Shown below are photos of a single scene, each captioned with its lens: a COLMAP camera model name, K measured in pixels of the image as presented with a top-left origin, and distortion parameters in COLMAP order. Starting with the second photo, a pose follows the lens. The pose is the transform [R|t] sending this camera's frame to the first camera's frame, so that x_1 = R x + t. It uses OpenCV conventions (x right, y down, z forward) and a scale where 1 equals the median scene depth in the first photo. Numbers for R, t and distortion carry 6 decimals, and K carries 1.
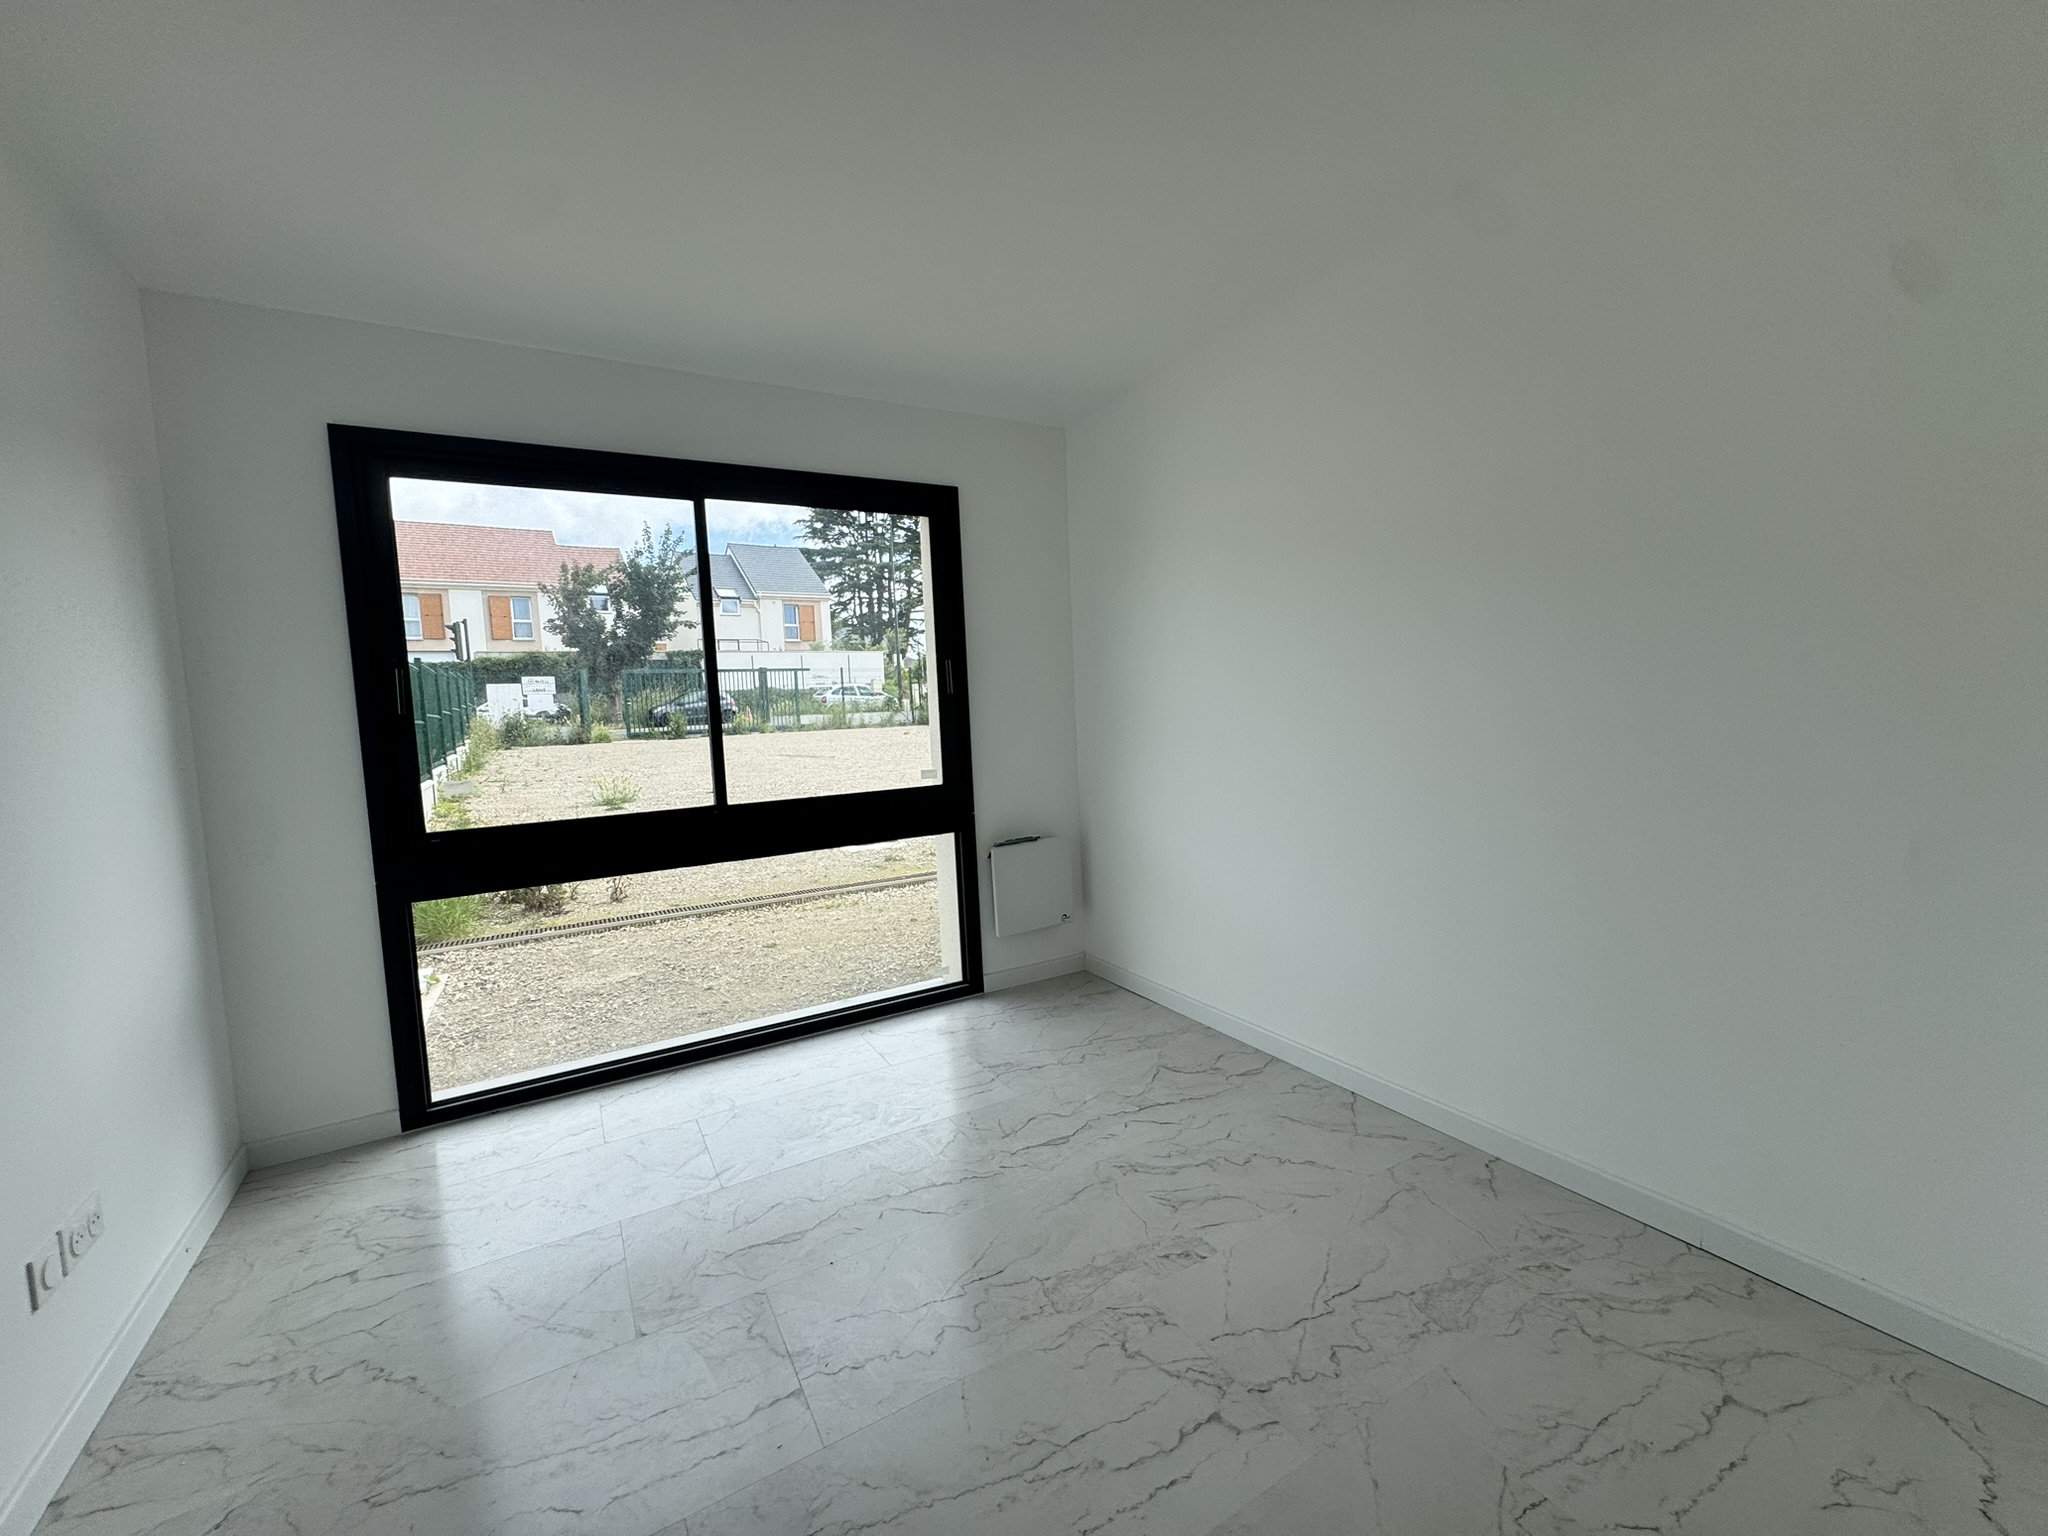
lens RADIAL K [[813.0, 0, 1032.9], [0, 813.0, 764.6], [0, 0, 1]] dist [-0.001058, 0.000155]
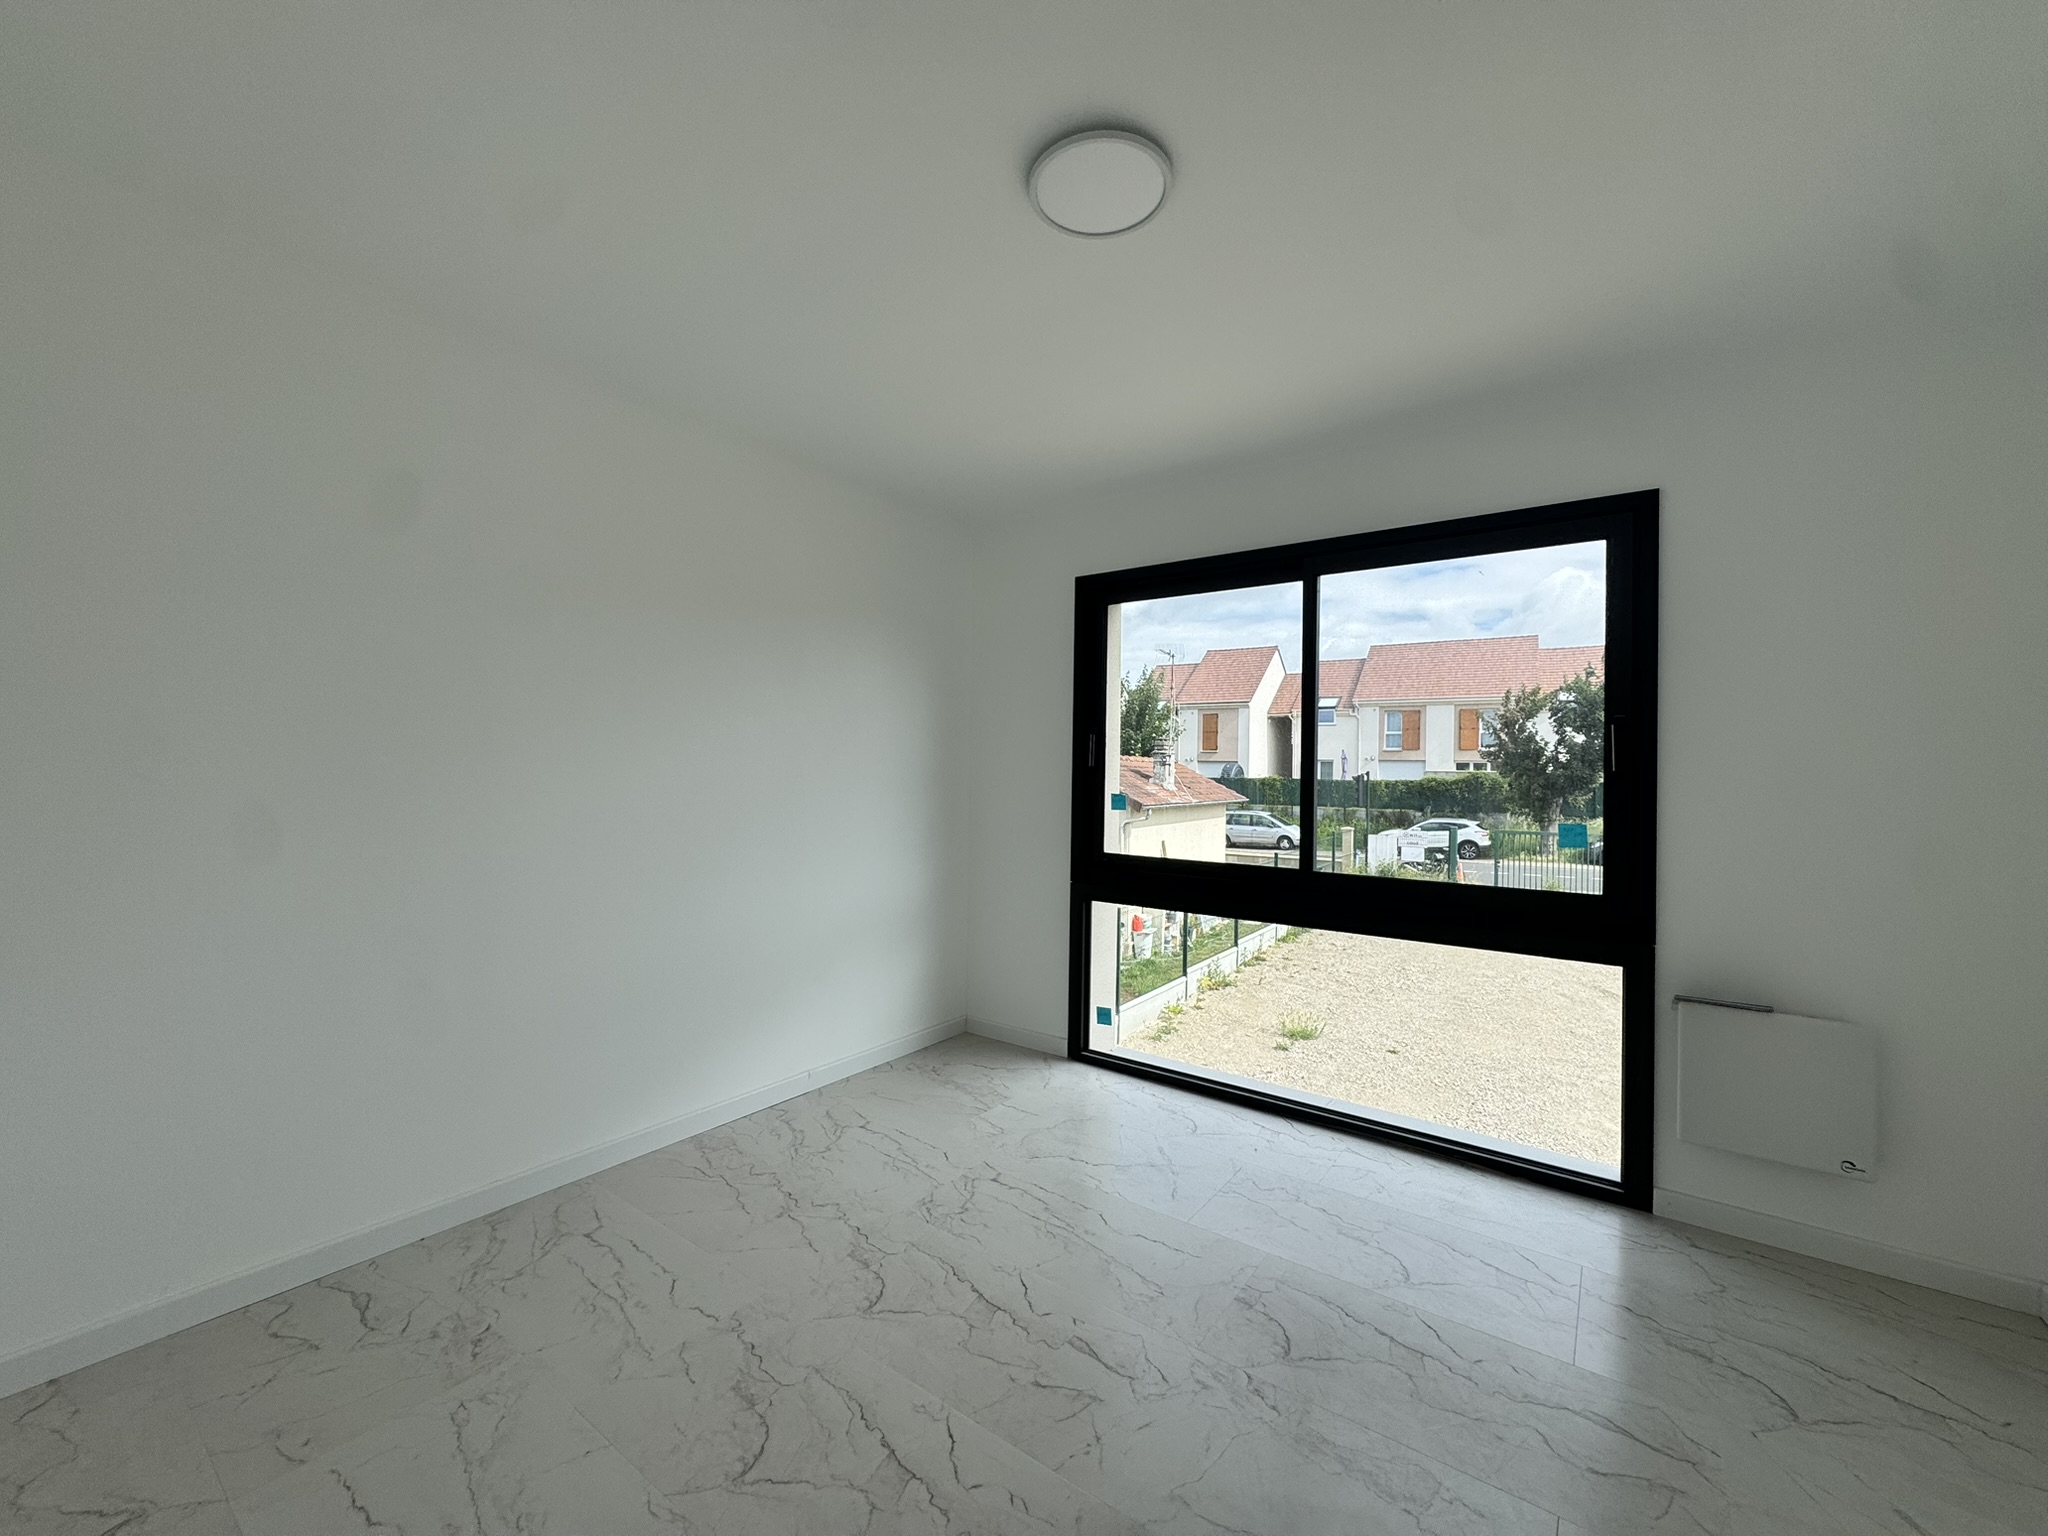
lens RADIAL K [[813.0, 0, 1017.0], [0, 813.0, 776.5], [0, 0, 1]] dist [-0.001058, 0.000155]
pose [[0.389792, 0.047854, -0.919659, 0.397535], [-0.108869, 0.994040, 0.005580, -0.033172], [0.914445, 0.097947, 0.392679, 0.248539]]
